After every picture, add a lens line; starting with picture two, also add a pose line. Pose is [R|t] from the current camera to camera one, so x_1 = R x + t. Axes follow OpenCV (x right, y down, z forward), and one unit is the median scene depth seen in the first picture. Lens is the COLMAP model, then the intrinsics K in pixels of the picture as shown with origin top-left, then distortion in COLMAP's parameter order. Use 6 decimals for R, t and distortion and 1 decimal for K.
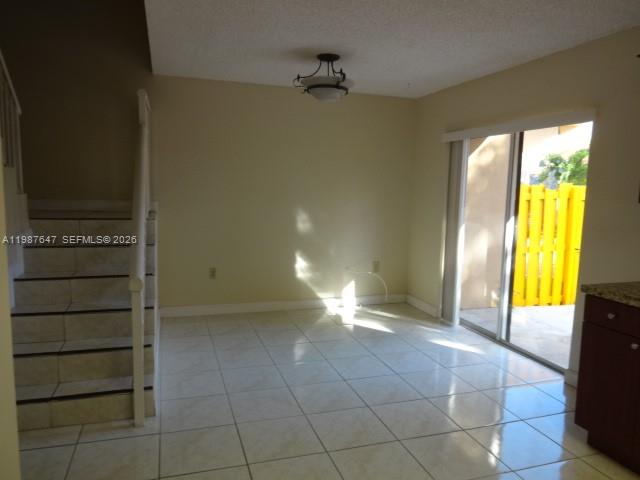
lens RADIAL K [[476.3, 0, 317.4], [0, 476.3, 242.3], [0, 0, 1]] dist [-0.007005, -0.000604]
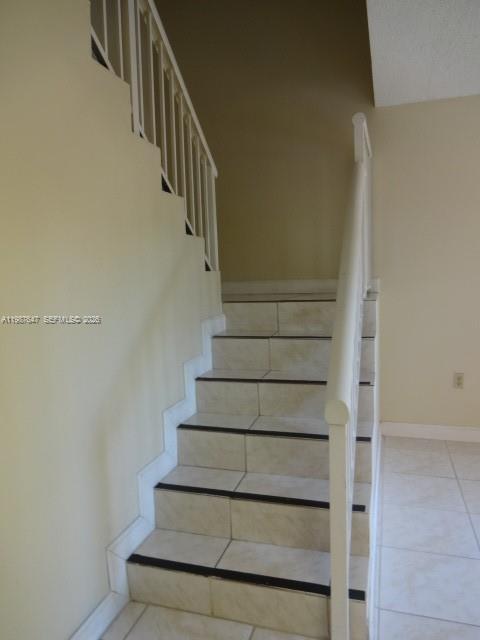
lens RADIAL K [[476.3, 0, 236.6], [0, 476.3, 324.7], [0, 0, 1]] dist [-0.007005, -0.000604]
pose [[0.815244, 0.005515, -0.579092, -0.124329], [-0.016050, 0.999786, -0.013073, -0.001187], [0.578896, 0.019952, 0.815158, 0.378949]]
